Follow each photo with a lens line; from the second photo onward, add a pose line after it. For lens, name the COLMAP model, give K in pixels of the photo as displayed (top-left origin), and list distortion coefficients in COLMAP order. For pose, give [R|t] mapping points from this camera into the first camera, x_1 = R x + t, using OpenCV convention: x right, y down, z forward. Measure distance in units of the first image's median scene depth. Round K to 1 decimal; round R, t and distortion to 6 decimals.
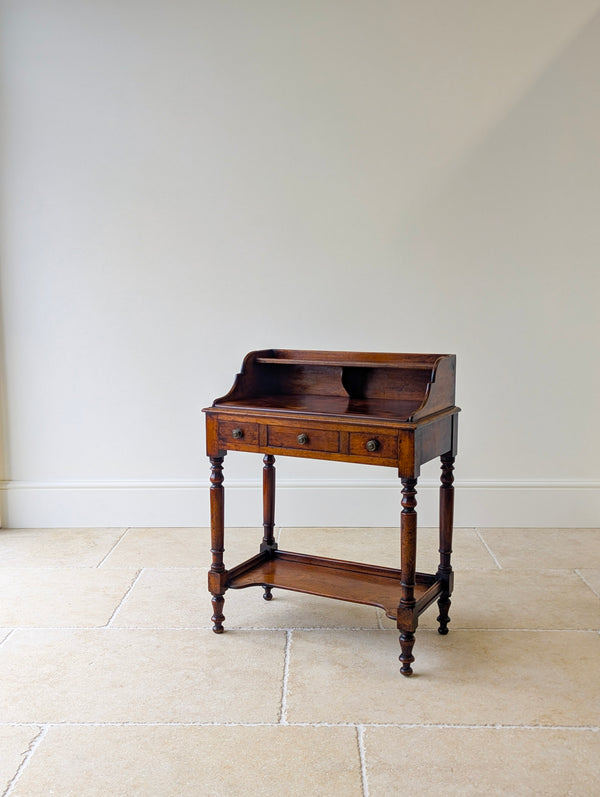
lens RADIAL K [[867.4, 0, 300.0], [0, 867.4, 398.5], [0, 0, 1]] dist [0.068994, -0.030095]
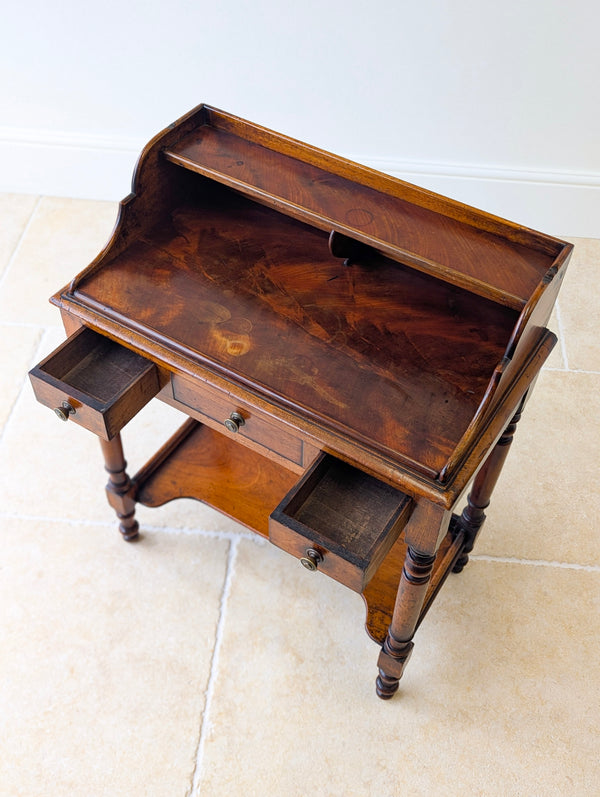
lens RADIAL K [[861.1, 0, 307.6], [0, 861.1, 397.5], [0, 0, 1]] dist [0.060696, -0.005979]
pose [[0.997343, 0.071427, -0.014348, 0.050464], [-0.043667, 0.743727, 0.667056, -0.296047], [0.058317, -0.664656, 0.744870, 0.601714]]
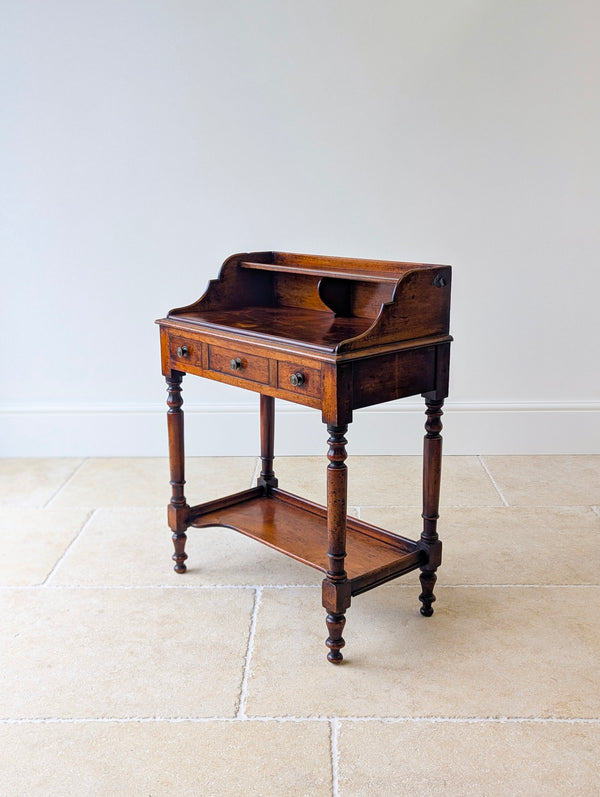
lens RADIAL K [[874.1, 0, 308.9], [0, 874.1, 397.0], [0, 0, 1]] dist [0.059299, -0.006994]
pose [[0.940675, 0.081570, -0.329358, 0.328575], [-0.043435, 0.991636, 0.121537, -0.025268], [0.336517, -0.100021, 0.936350, 0.233418]]
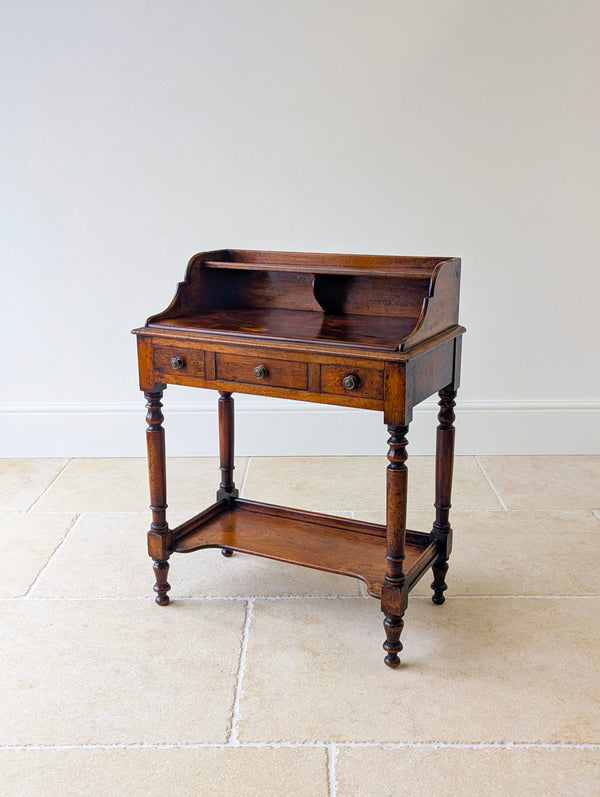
lens RADIAL K [[874.1, 0, 308.9], [0, 874.1, 397.0], [0, 0, 1]] dist [0.059299, -0.006994]
pose [[0.999803, -0.005696, 0.019031, 0.029736], [0.003305, 0.992352, 0.123396, -0.025192], [-0.019588, -0.123309, 0.992175, 0.220342]]
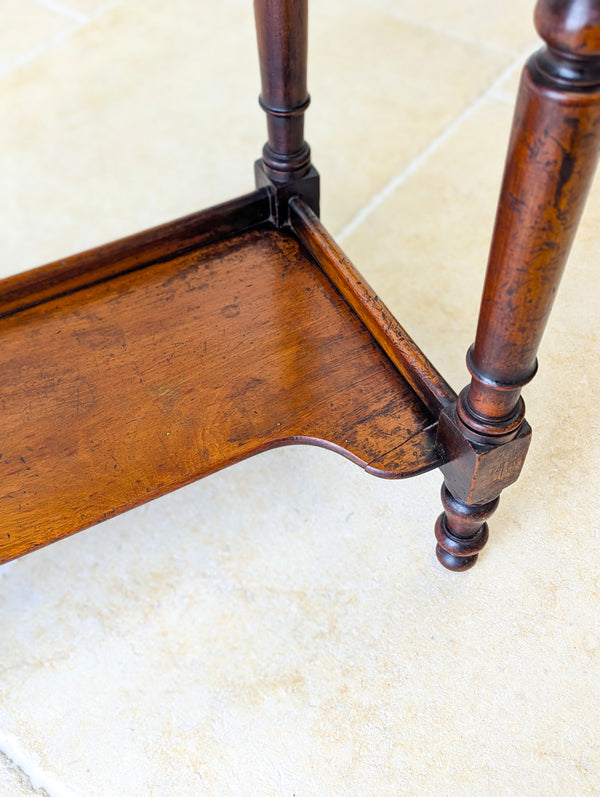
lens RADIAL K [[874.1, 0, 308.9], [0, 874.1, 397.0], [0, 0, 1]] dist [0.059299, -0.006994]
pose [[0.571018, -0.654735, 0.495237, -0.025277], [0.127980, 0.666879, 0.734094, 0.037281], [-0.810900, -0.355801, 0.464593, 0.862757]]
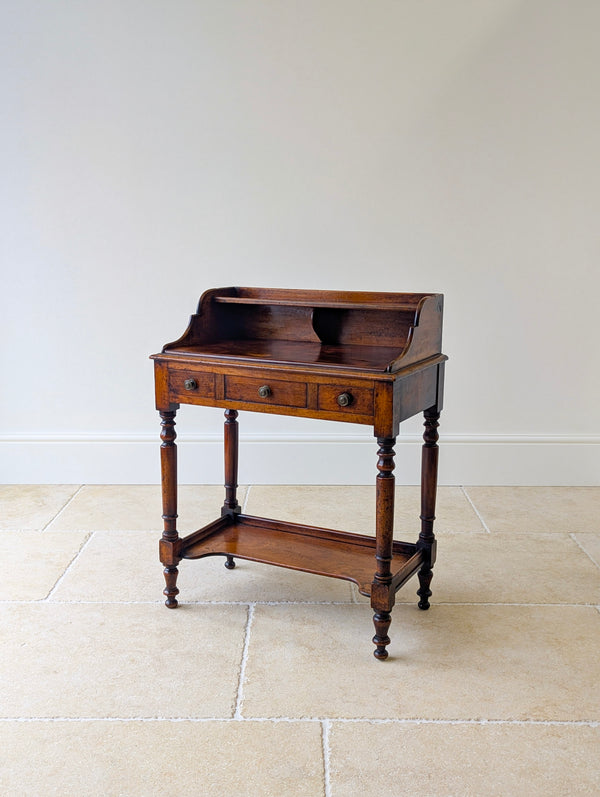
lens RADIAL K [[885.1, 0, 300.0], [0, 885.1, 398.5], [0, 0, 1]] dist [0.051995, 0.006731]
pose [[0.999871, 0.004470, 0.015451, 0.023496], [-0.005433, 0.998010, 0.062824, -0.001670], [-0.015140, -0.062900, 0.997905, 0.113845]]
